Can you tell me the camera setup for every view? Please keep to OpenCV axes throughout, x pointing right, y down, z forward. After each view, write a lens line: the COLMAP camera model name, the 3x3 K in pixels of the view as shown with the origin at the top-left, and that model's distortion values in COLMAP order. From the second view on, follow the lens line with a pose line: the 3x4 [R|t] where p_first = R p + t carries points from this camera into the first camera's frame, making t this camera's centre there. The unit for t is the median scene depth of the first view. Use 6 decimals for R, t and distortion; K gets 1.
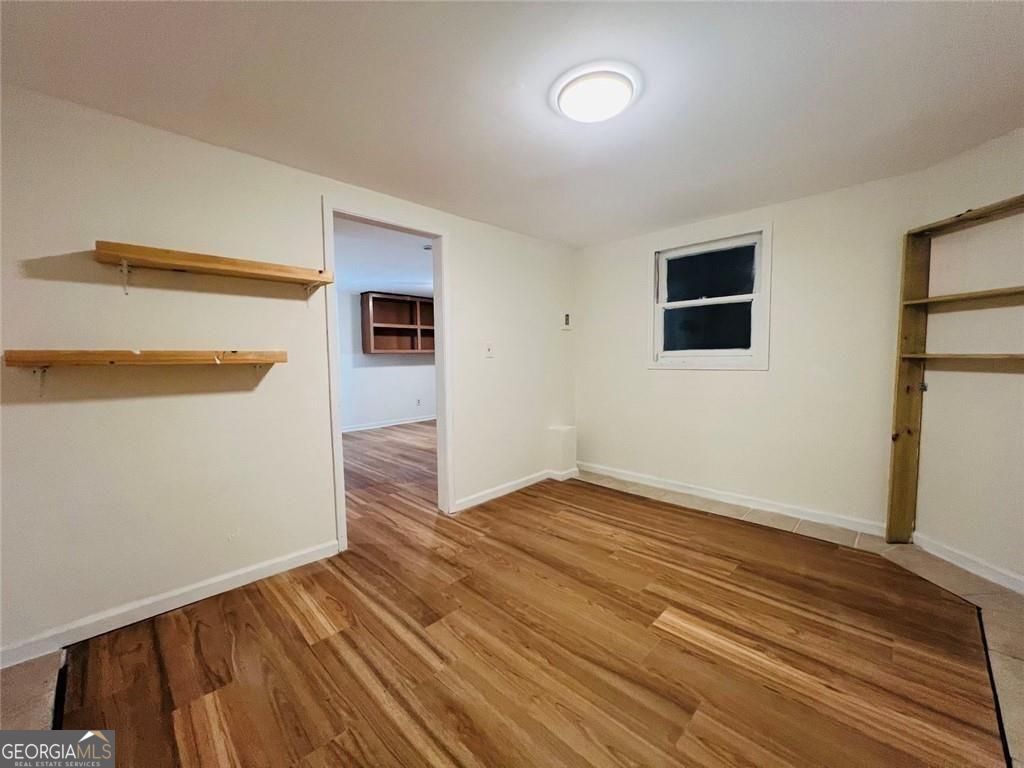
lens RADIAL K [[409.8, 0, 508.1], [0, 409.8, 382.0], [0, 0, 1]] dist [0.001024, 0.000477]
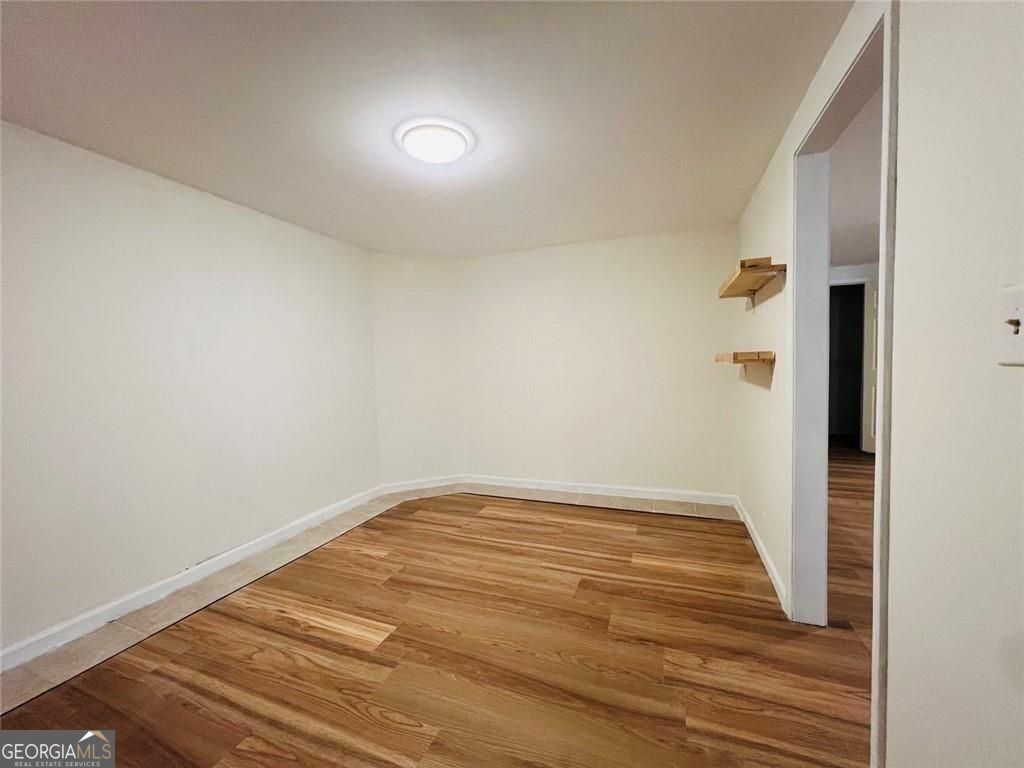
lens RADIAL K [[409.8, 0, 508.1], [0, 409.8, 382.0], [0, 0, 1]] dist [0.001024, 0.000477]
pose [[-0.914049, 0.056133, -0.401702, 0.444360], [0.012859, 0.993890, 0.109623, -0.132583], [0.405401, 0.095035, -0.909186, 1.862968]]
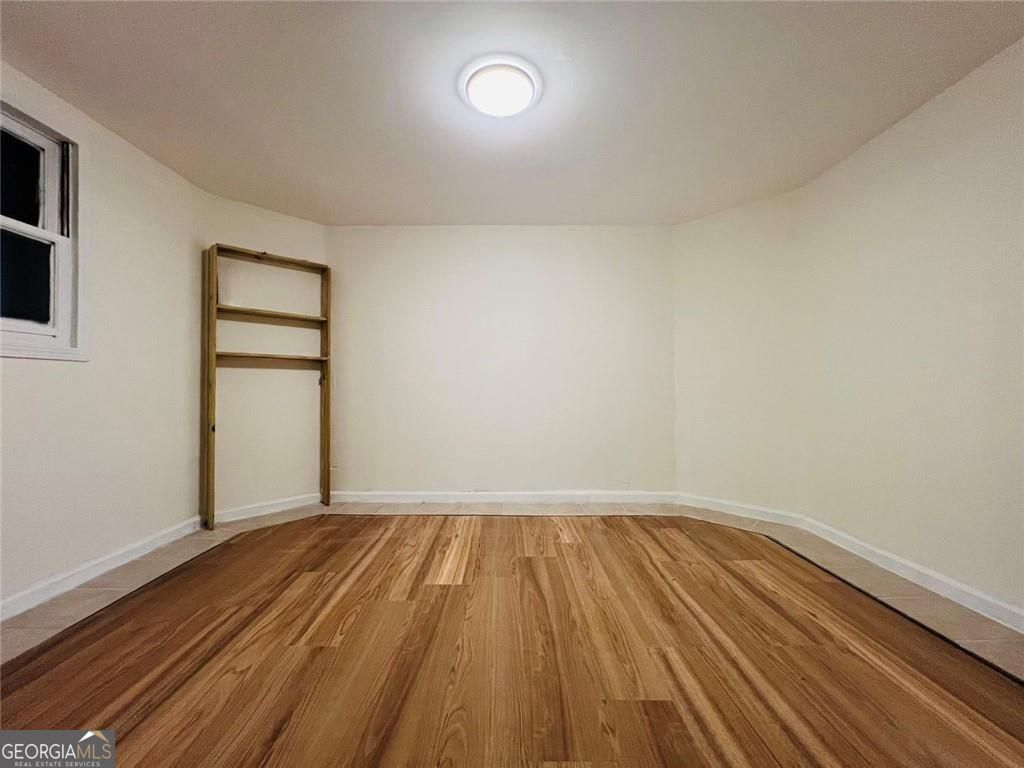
lens RADIAL K [[409.8, 0, 508.1], [0, 409.8, 382.0], [0, 0, 1]] dist [0.001024, 0.000477]
pose [[-0.711631, 0.025123, 0.702104, -0.463753], [0.055418, 0.998254, 0.020450, 0.043485], [-0.700364, 0.053462, -0.711781, 1.529920]]
